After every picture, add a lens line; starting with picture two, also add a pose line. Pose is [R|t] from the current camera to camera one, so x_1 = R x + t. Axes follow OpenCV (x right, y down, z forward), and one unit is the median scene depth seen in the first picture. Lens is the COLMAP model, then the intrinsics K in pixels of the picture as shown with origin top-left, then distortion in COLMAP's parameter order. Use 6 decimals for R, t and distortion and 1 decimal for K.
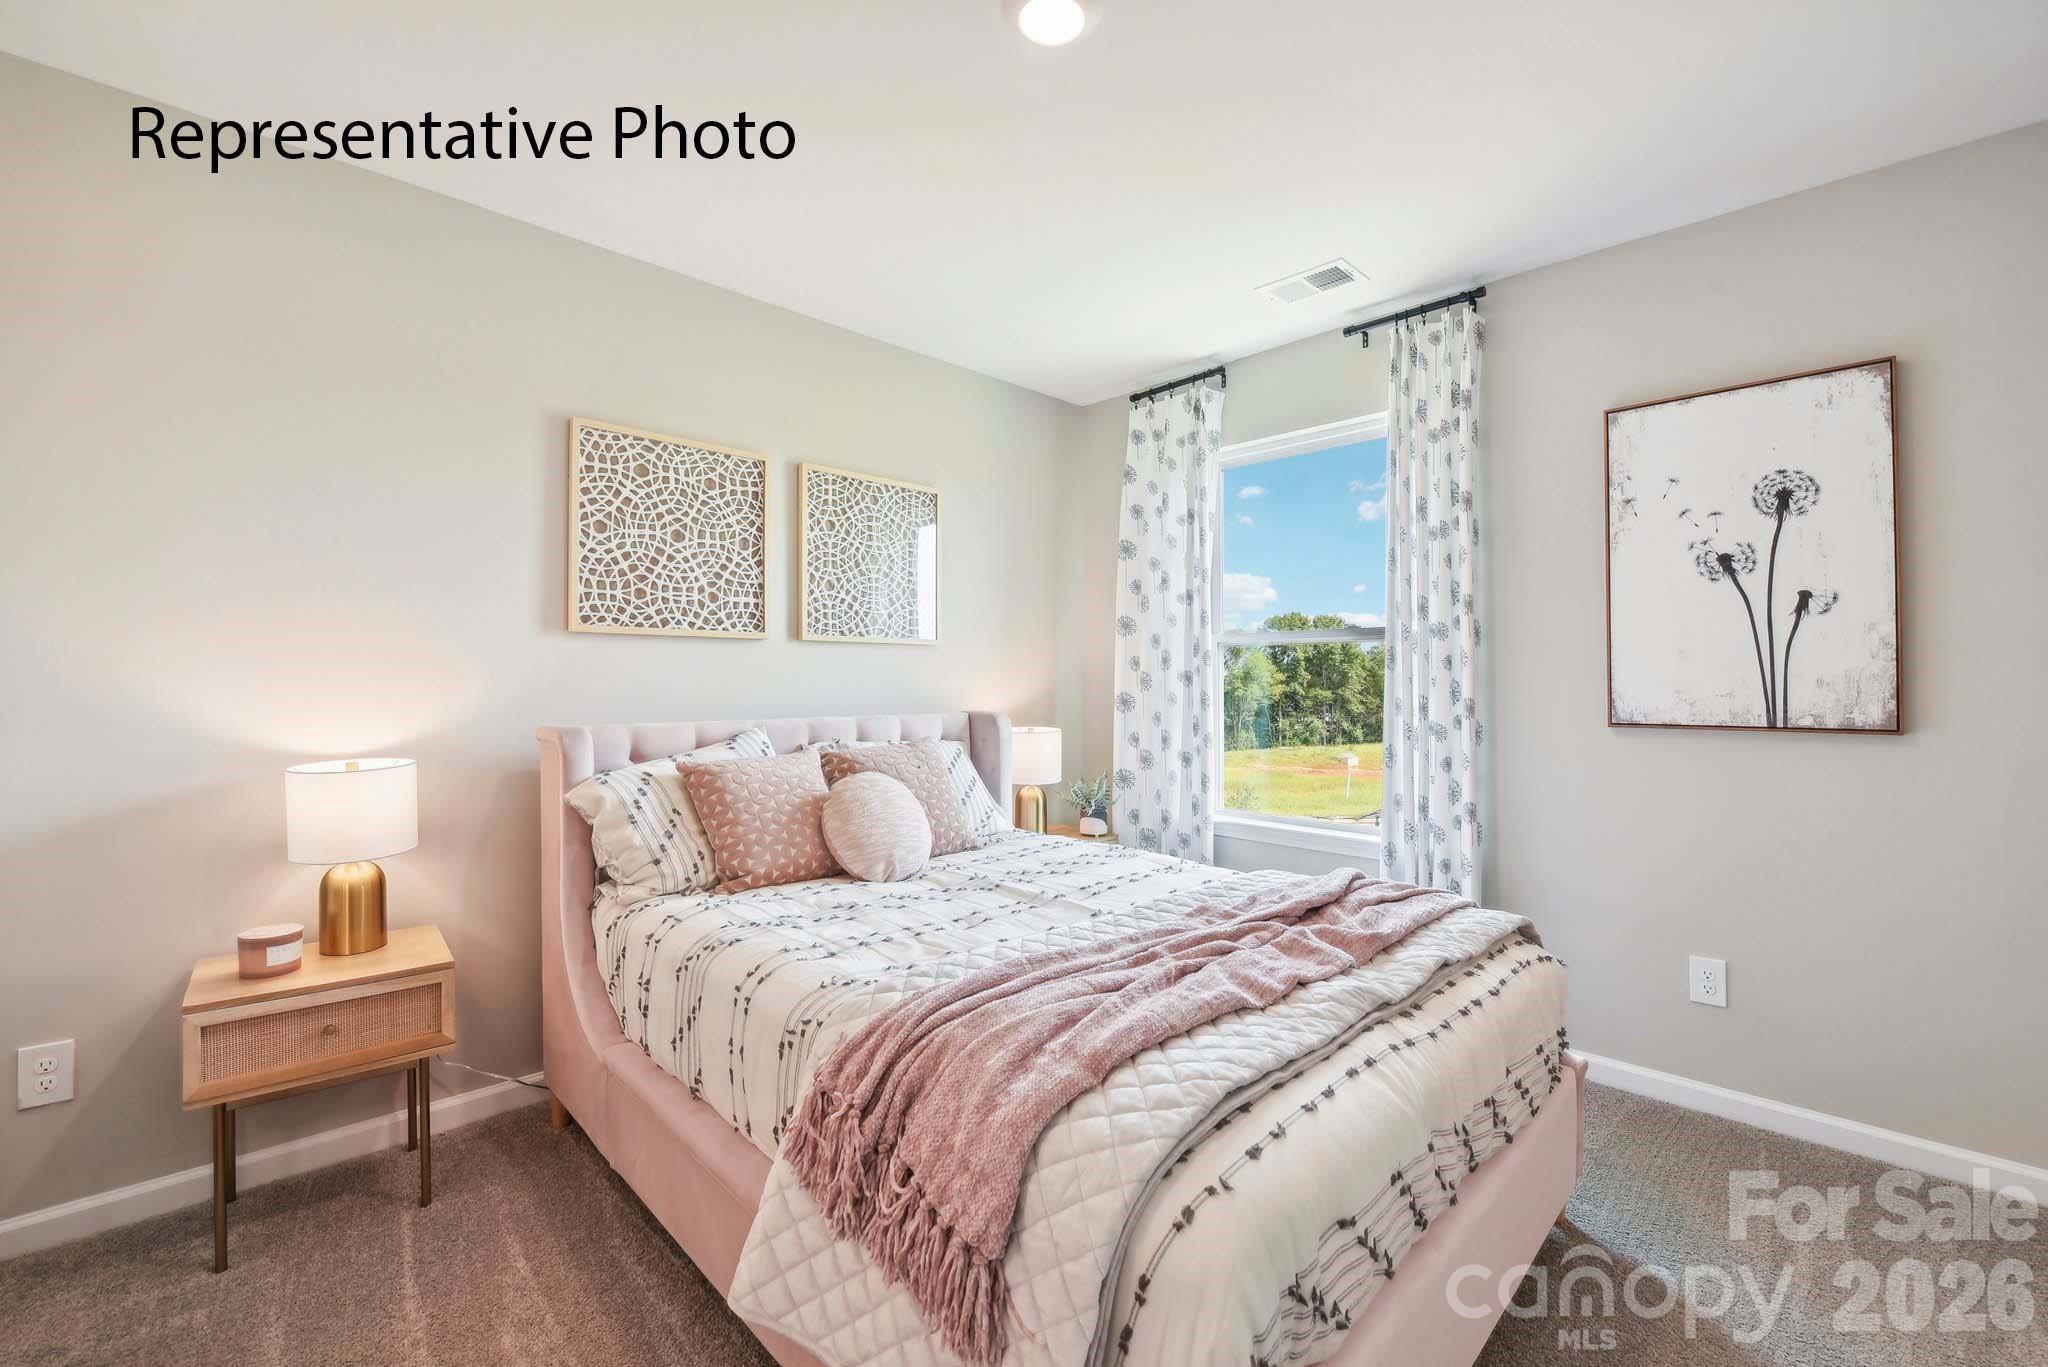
lens RADIAL K [[828.4, 0, 1021.8], [0, 828.4, 681.6], [0, 0, 1]] dist [-0.020174, -0.001642]
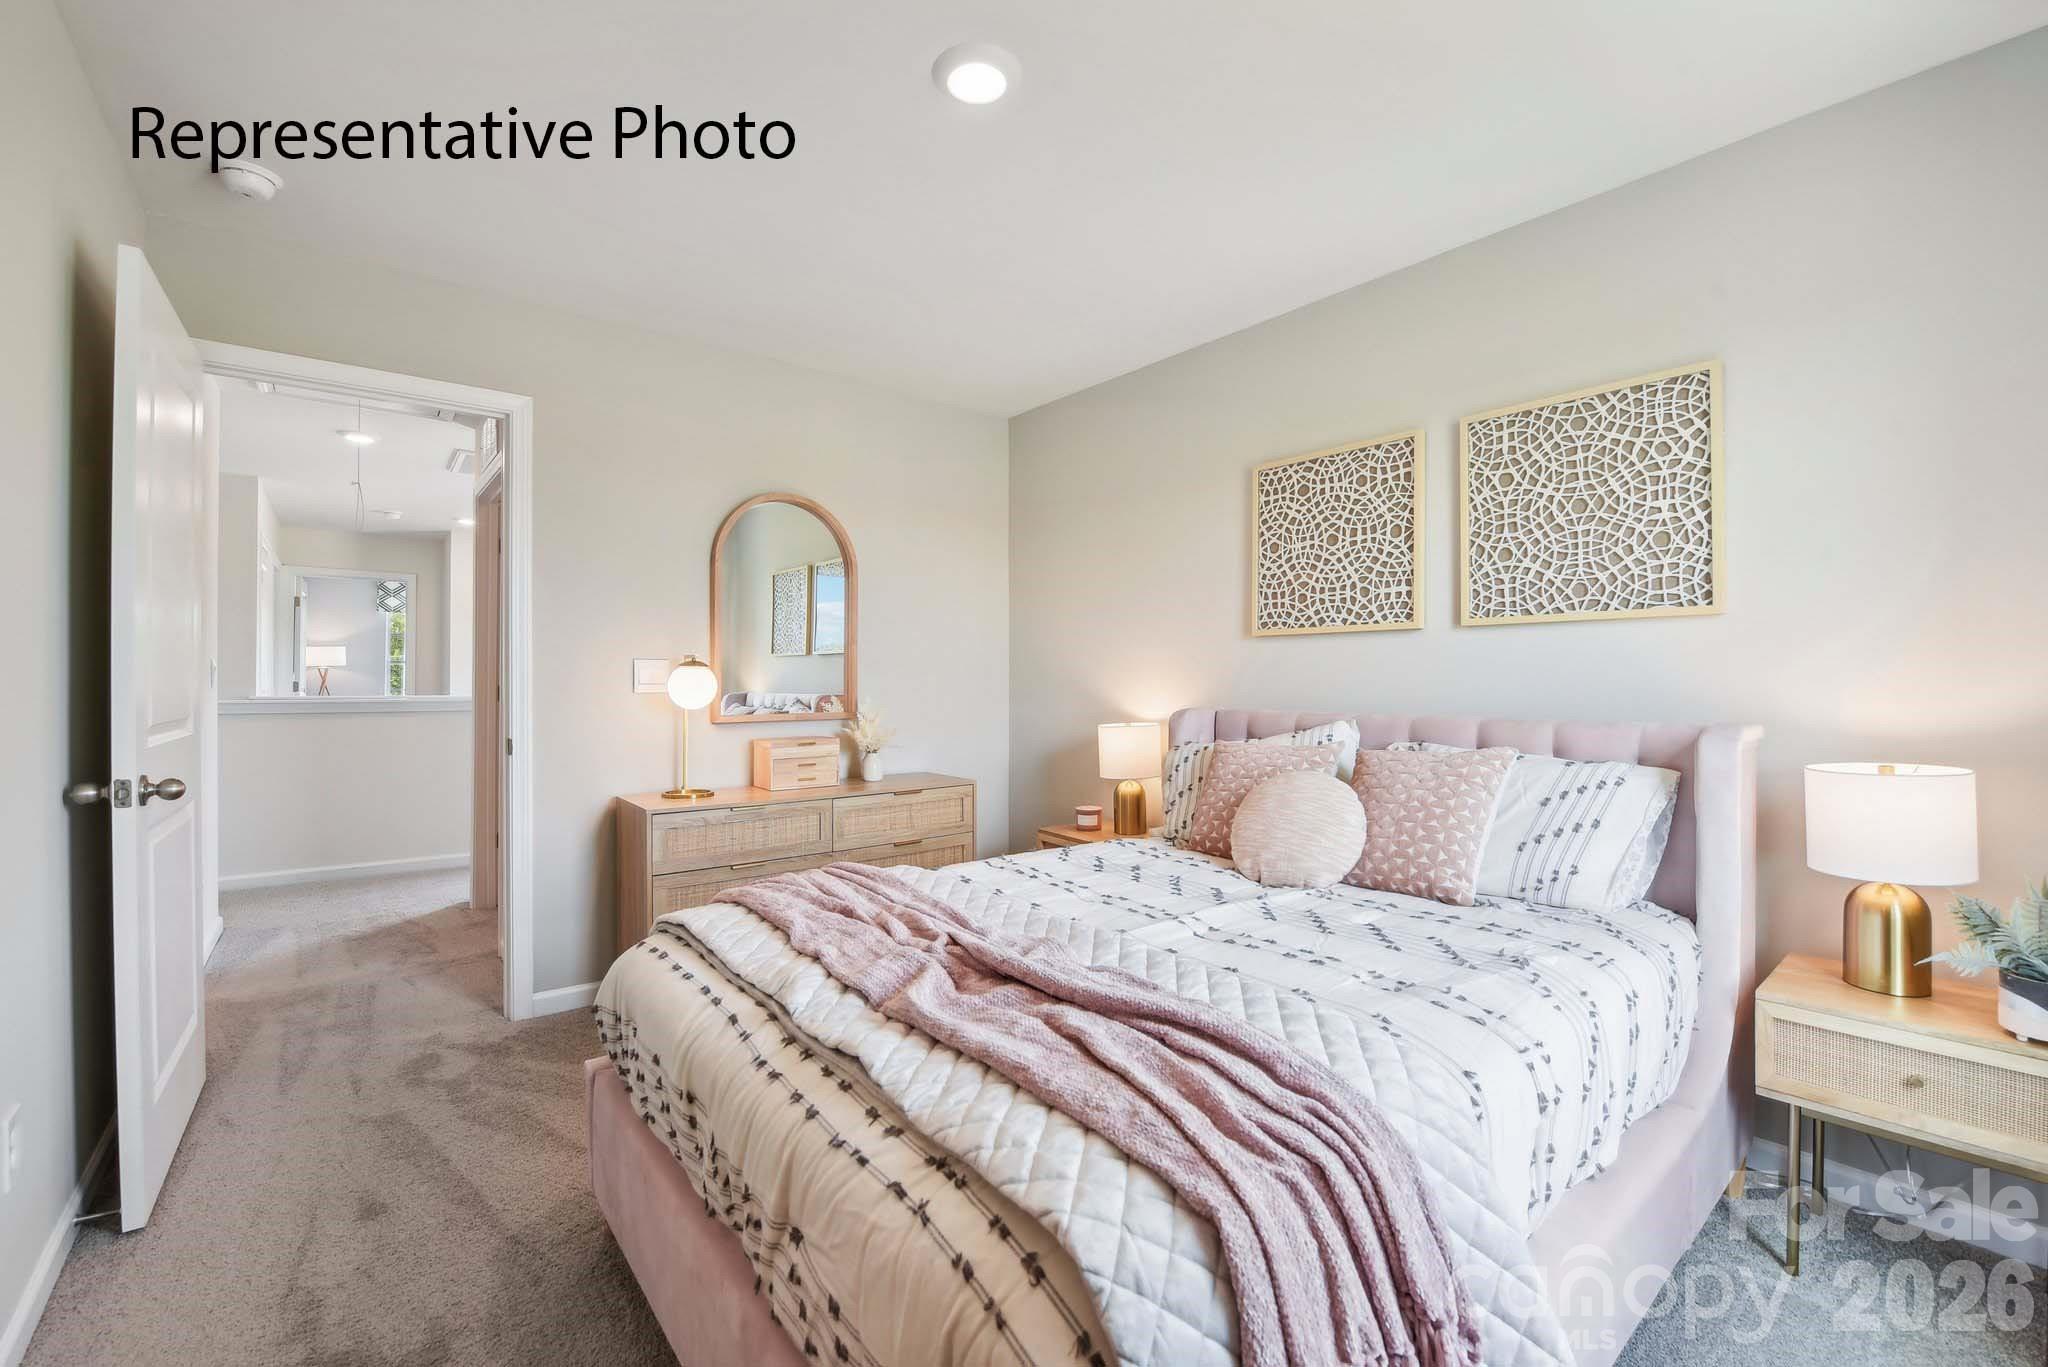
lens RADIAL K [[828.4, 0, 1019.7], [0, 828.4, 680.0], [0, 0, 1]] dist [-0.020174, -0.001642]
pose [[-0.077051, -0.002098, -0.997025, 0.681876], [-0.000272, 0.999998, -0.002084, 0.008636], [0.997027, 0.000111, -0.077051, 0.670894]]
